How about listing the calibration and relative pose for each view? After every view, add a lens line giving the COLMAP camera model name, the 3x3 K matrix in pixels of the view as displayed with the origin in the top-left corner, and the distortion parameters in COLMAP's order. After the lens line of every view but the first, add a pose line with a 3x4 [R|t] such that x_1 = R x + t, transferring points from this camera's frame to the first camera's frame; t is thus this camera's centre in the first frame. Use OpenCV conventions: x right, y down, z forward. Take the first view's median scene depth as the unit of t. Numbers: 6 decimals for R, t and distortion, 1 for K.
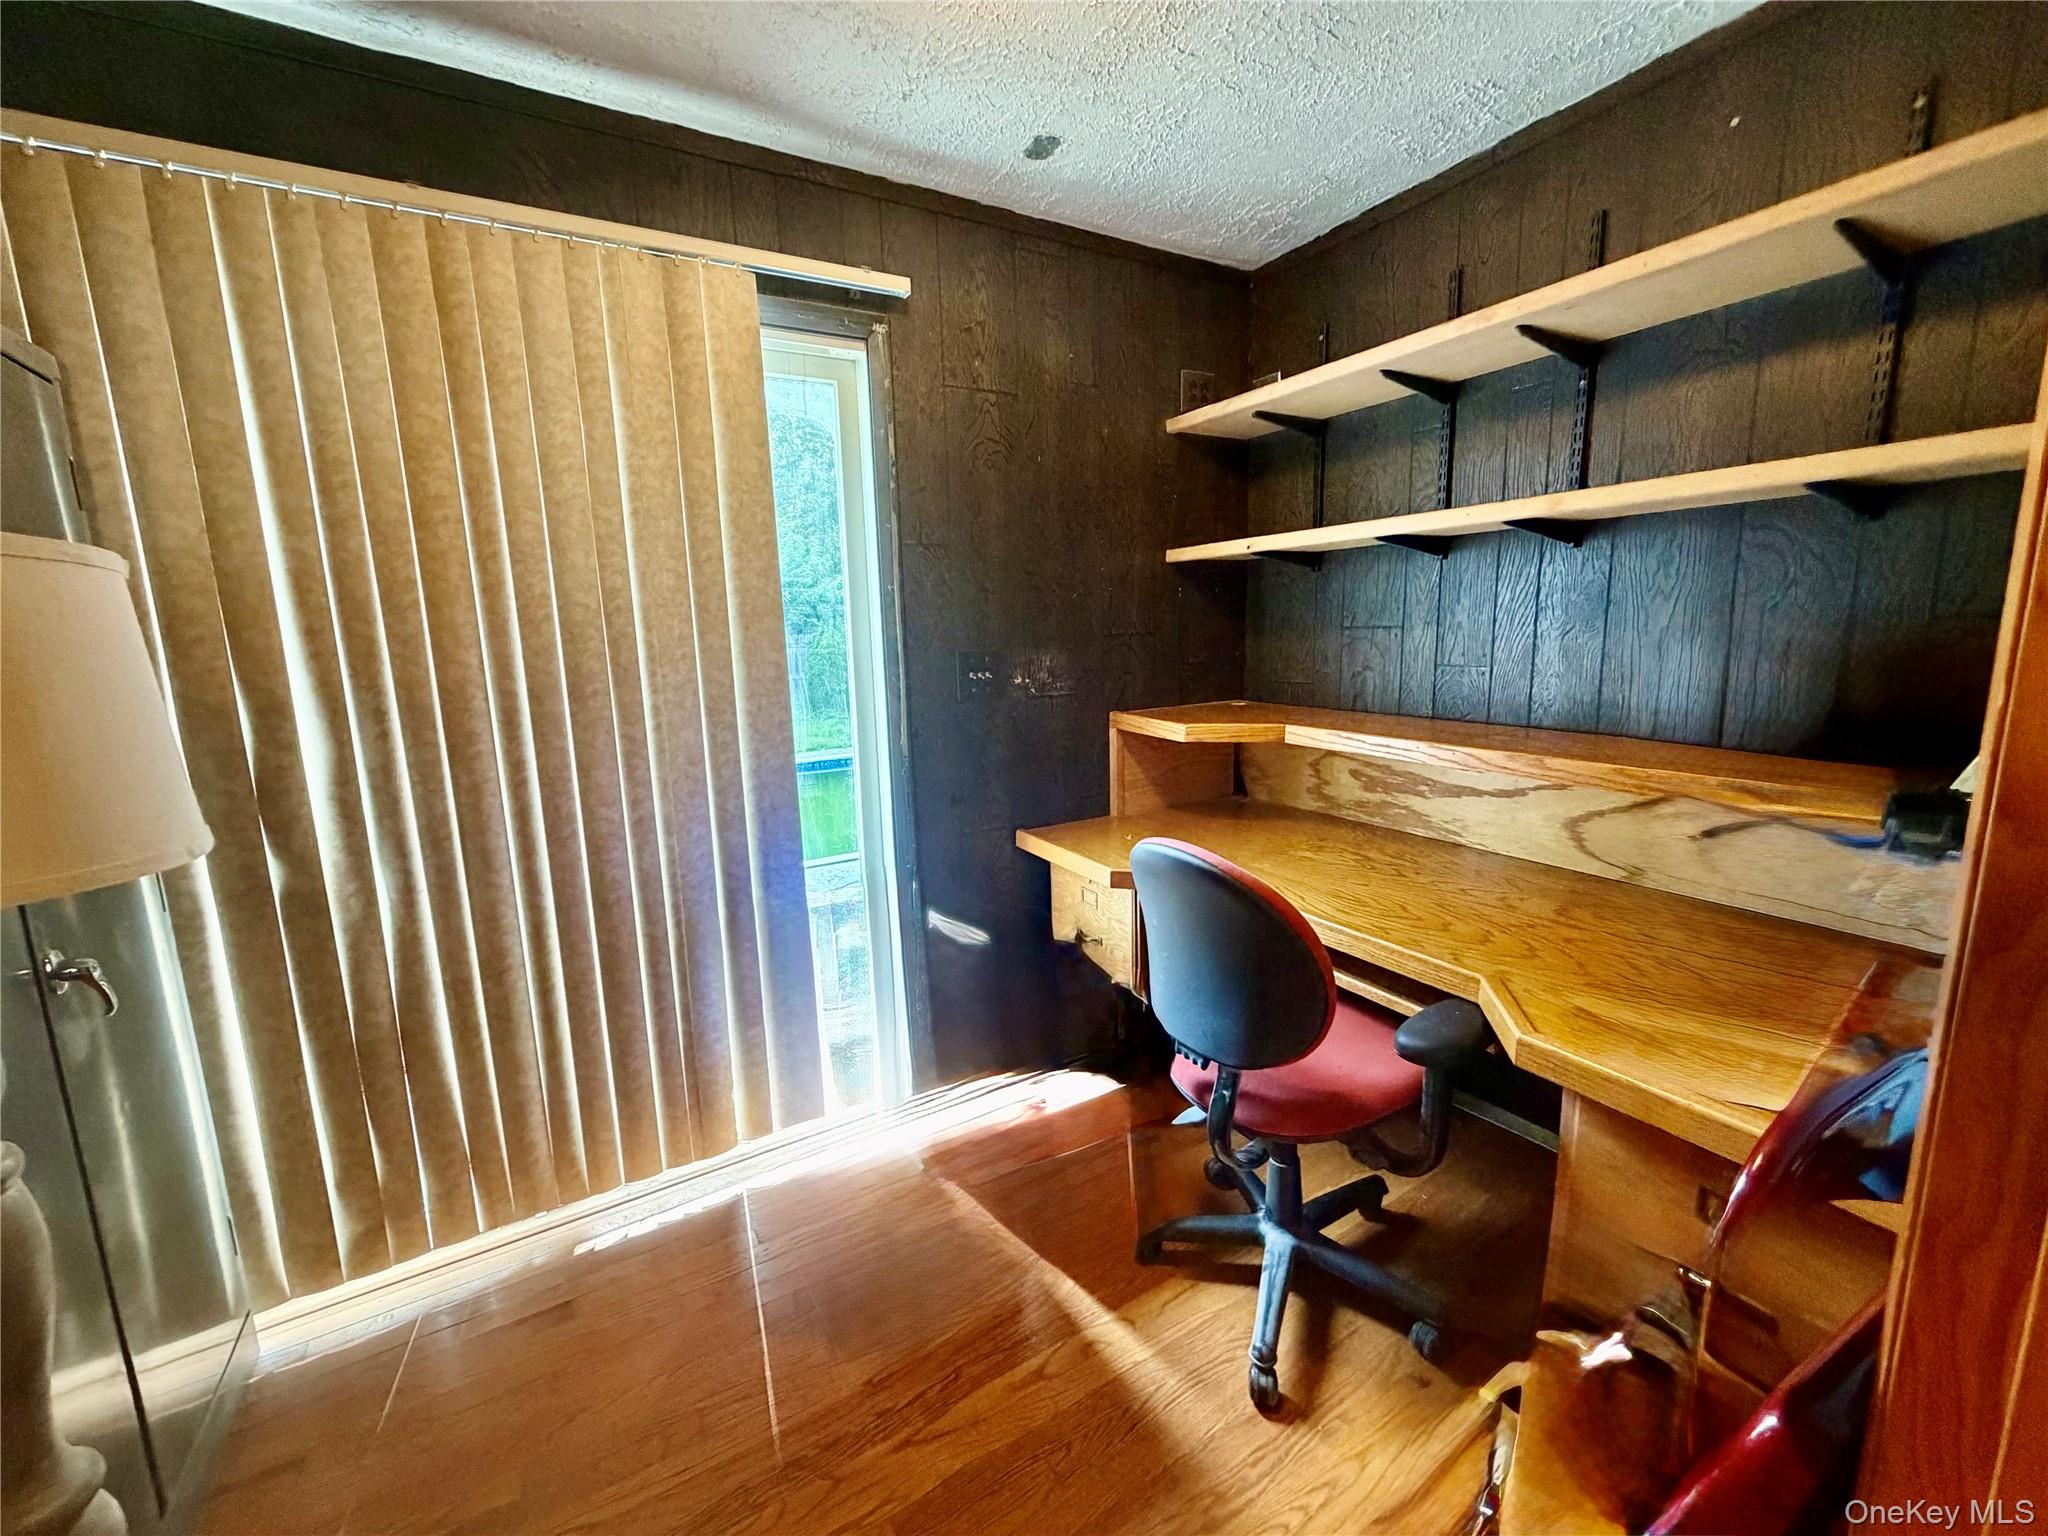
lens RADIAL K [[821.0, 0, 1015.8], [0, 821.0, 770.4], [0, 0, 1]] dist [0.001121, -0.000393]
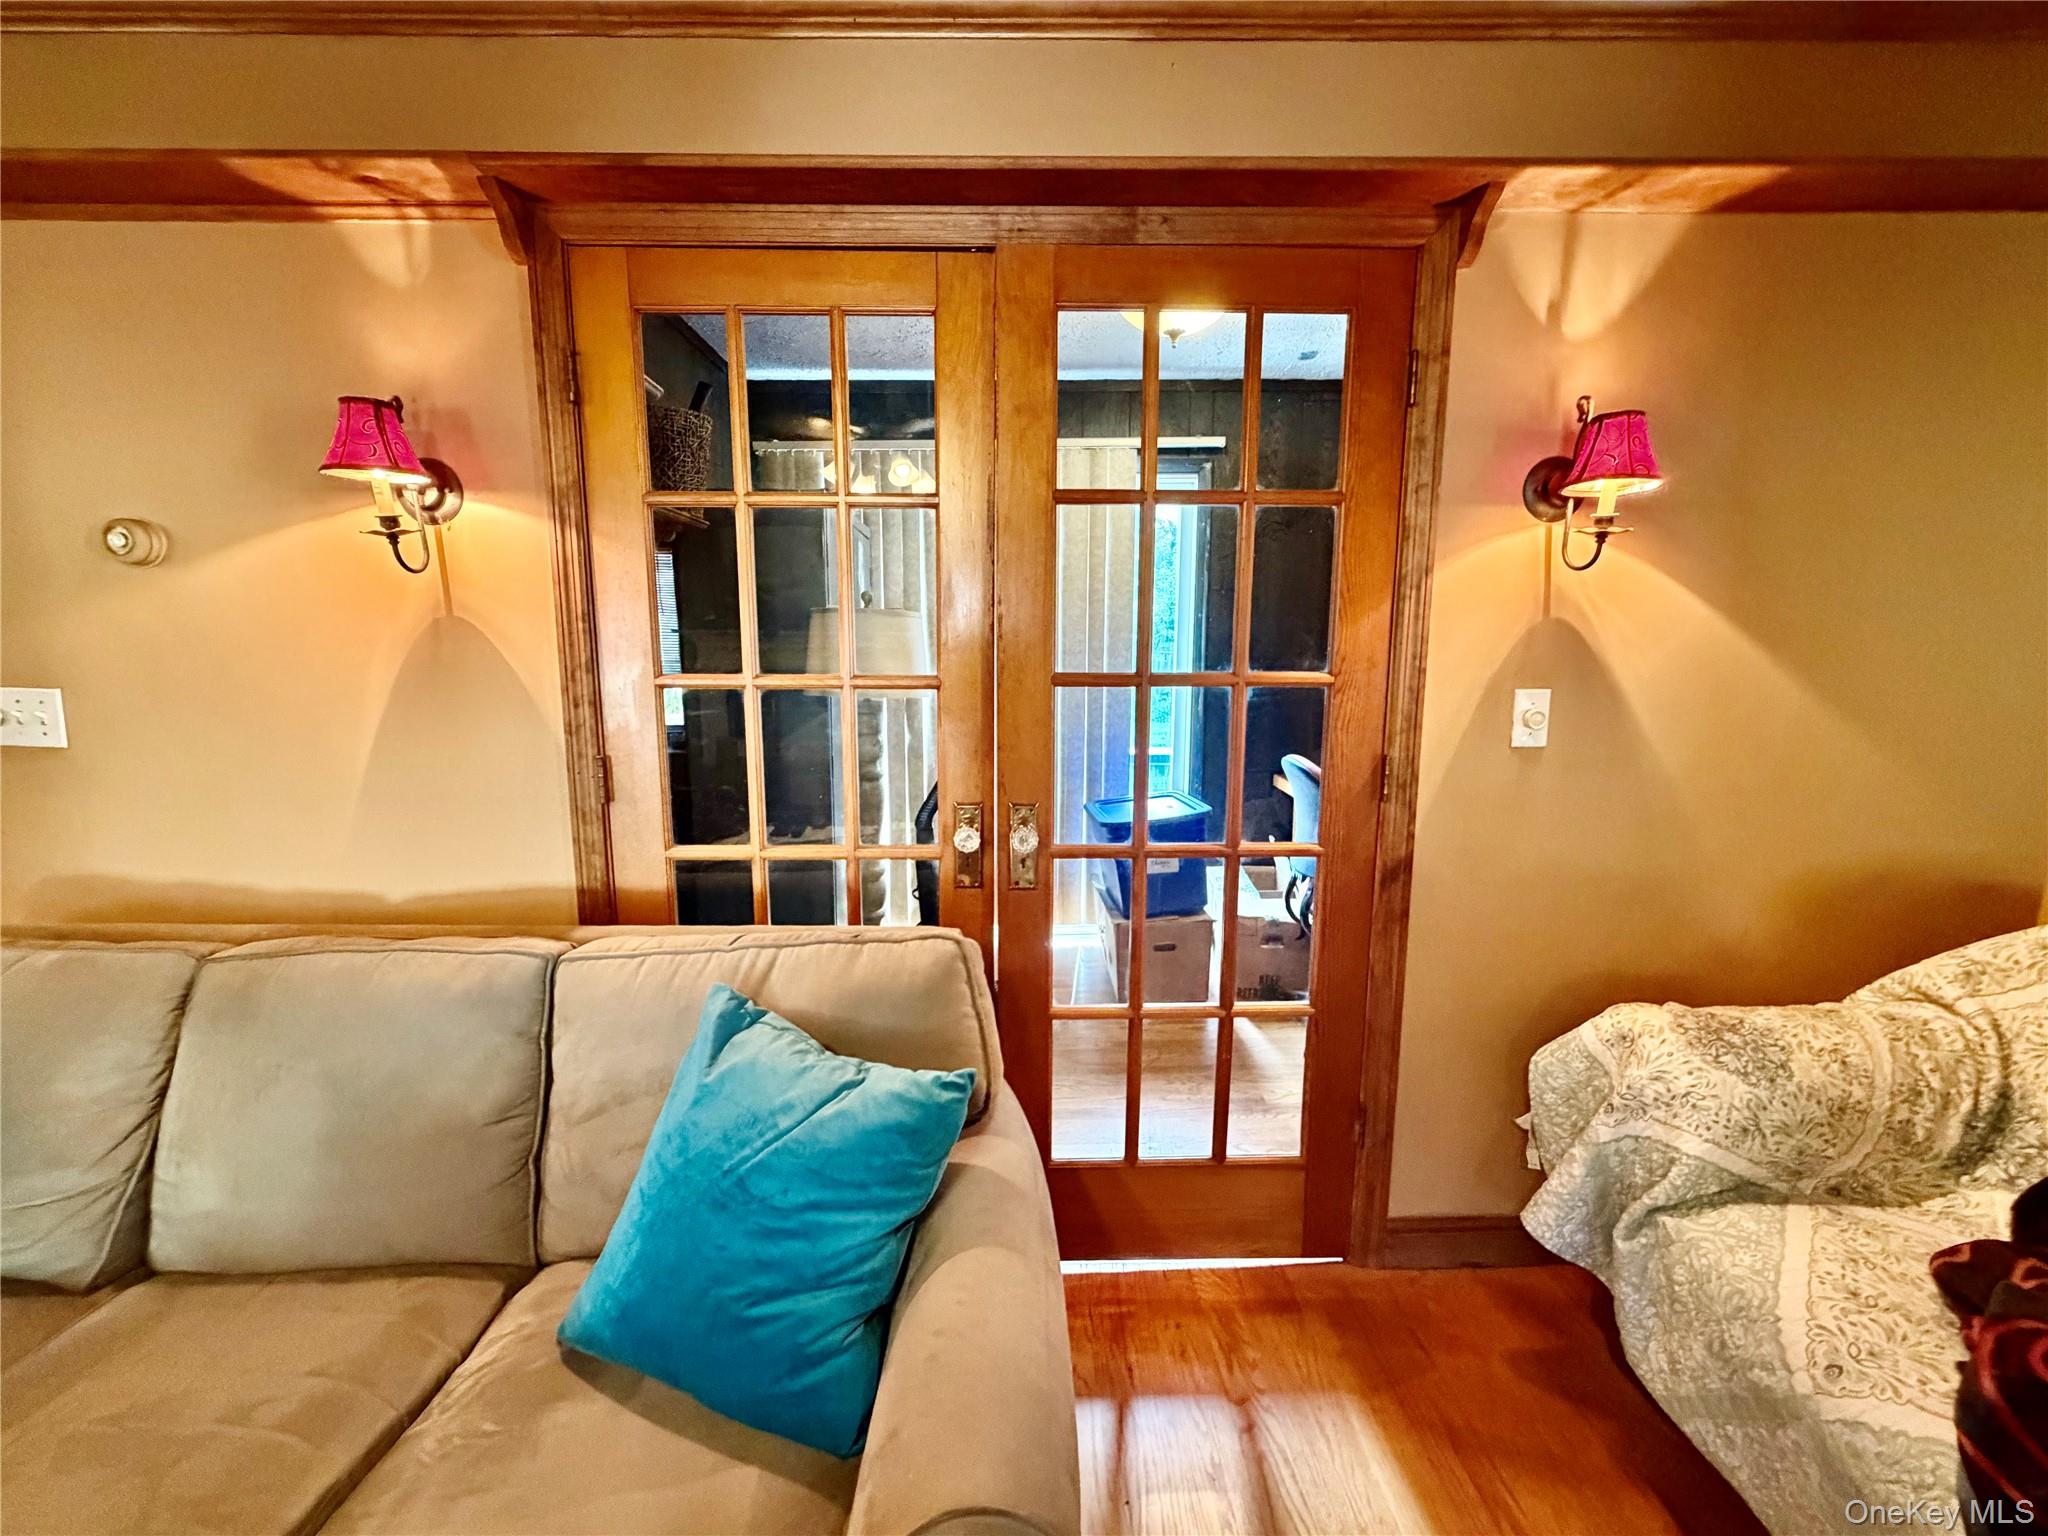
lens RADIAL K [[821.0, 0, 1023.4], [0, 821.0, 774.4], [0, 0, 1]] dist [0.001121, -0.000393]
pose [[0.869308, 0.103337, -0.483347, 0.402397], [-0.108808, 0.993921, 0.016801, 0.118652], [0.482145, 0.037987, 0.875267, -0.674450]]
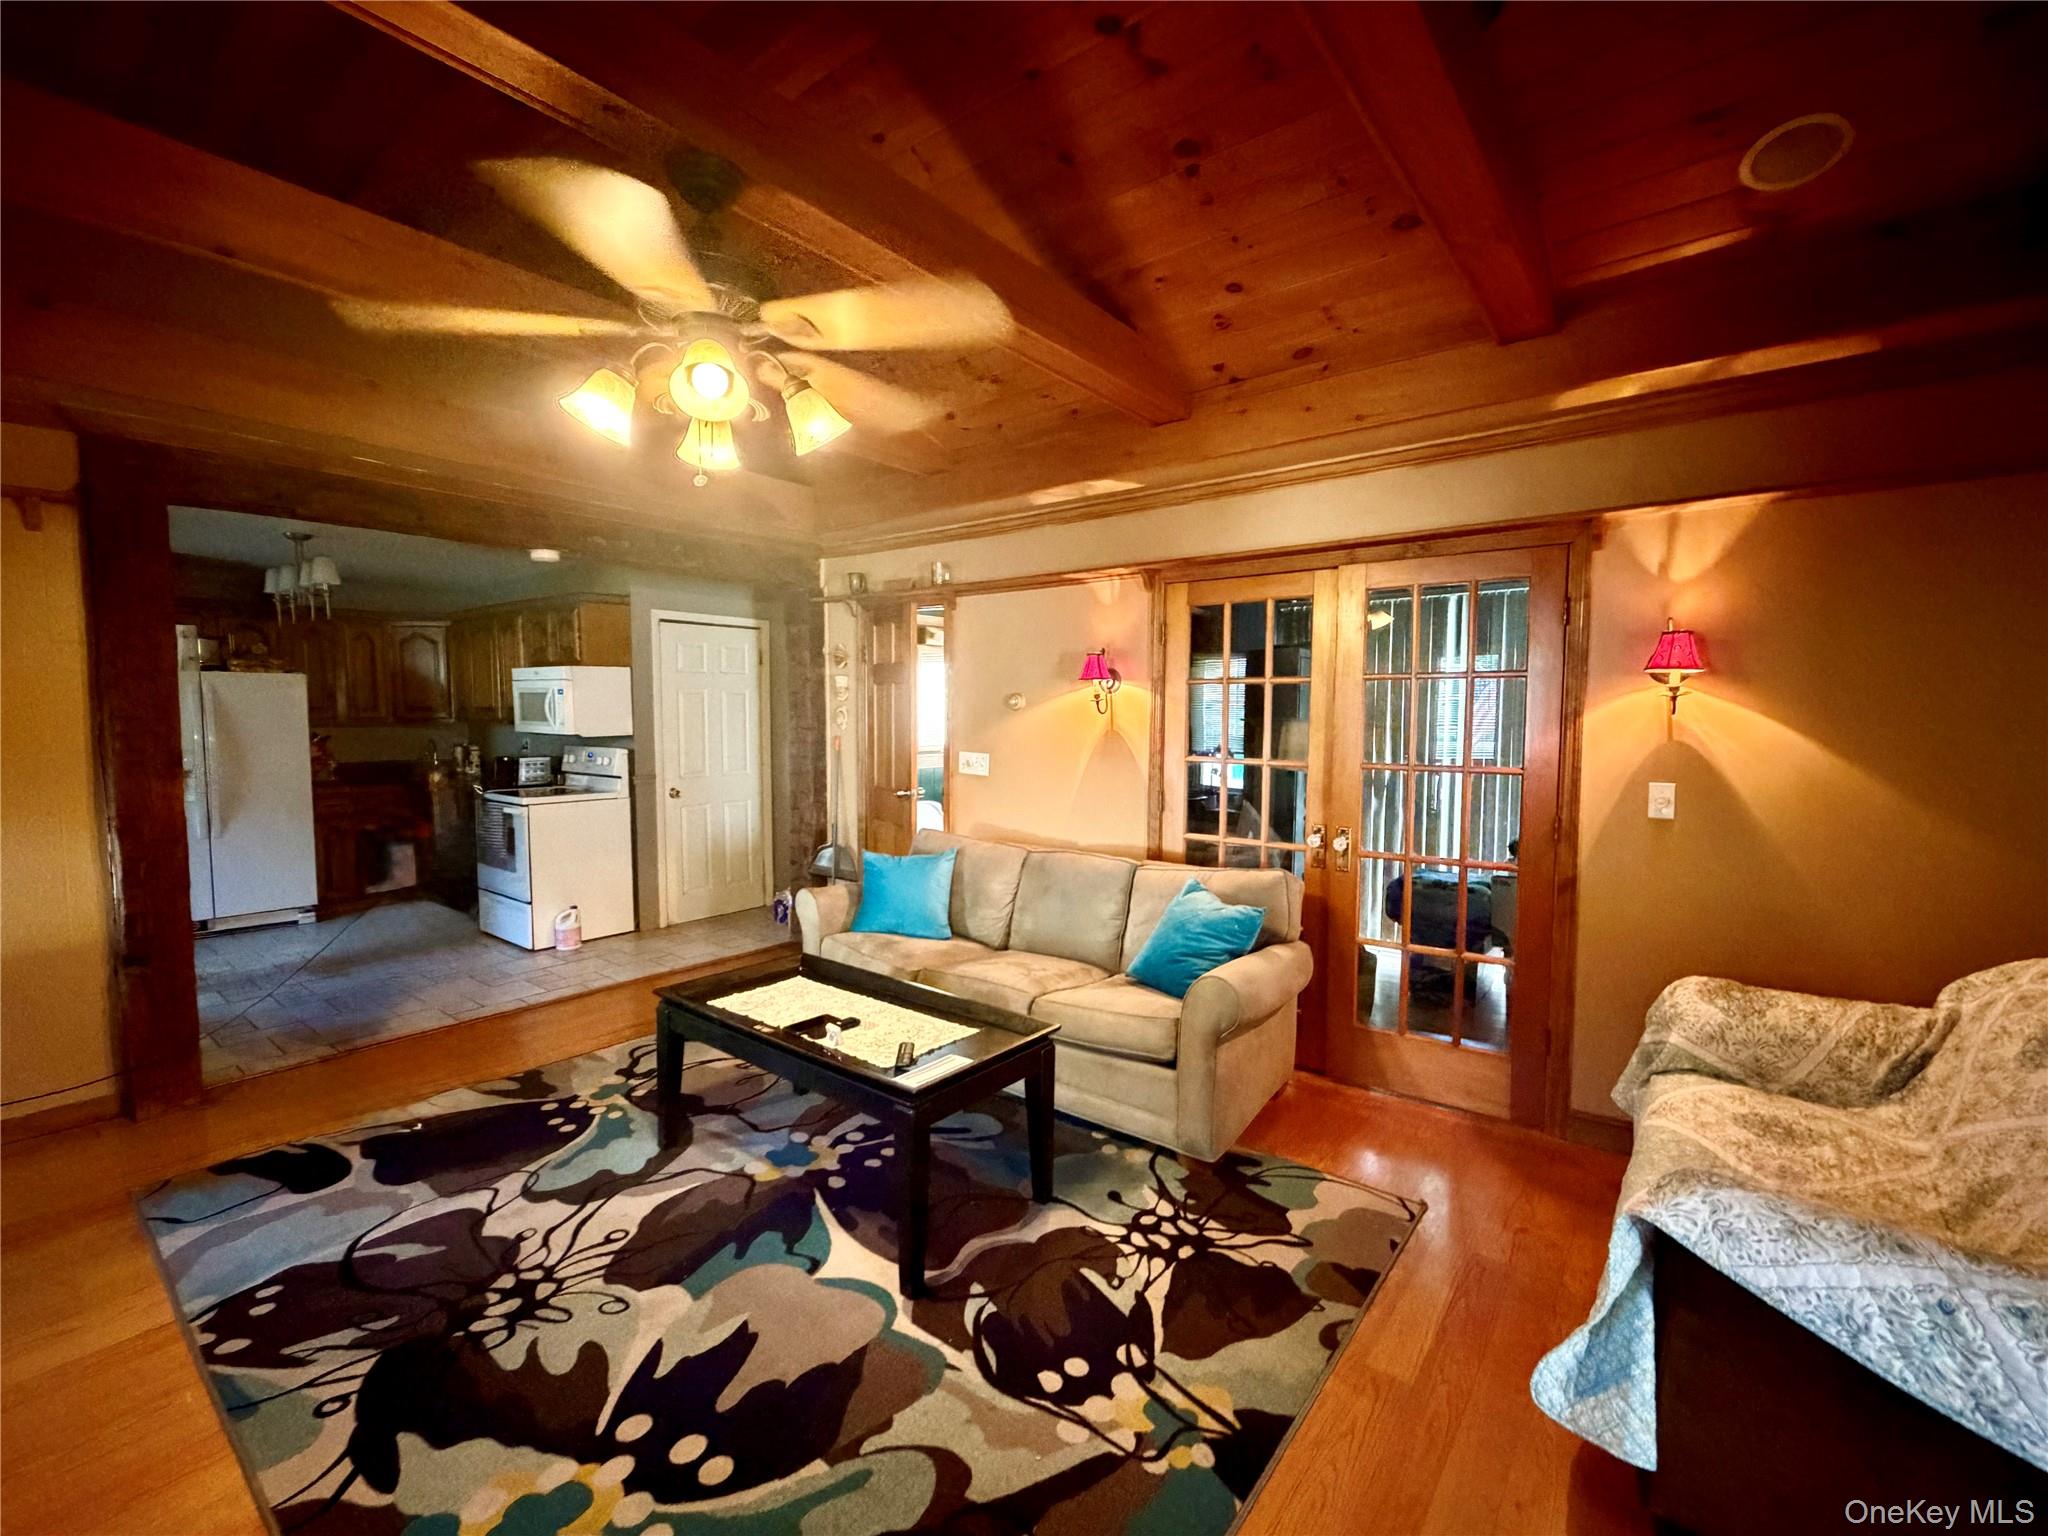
lens RADIAL K [[886.5, 0, 1013.6], [0, 886.5, 768.8], [0, 0, 1]] dist [0.022588, 0.000350]
pose [[0.357629, 0.087891, -0.929719, 2.598024], [-0.173466, 0.984487, 0.026342, 0.112251], [0.917612, 0.151854, 0.367327, -1.884315]]
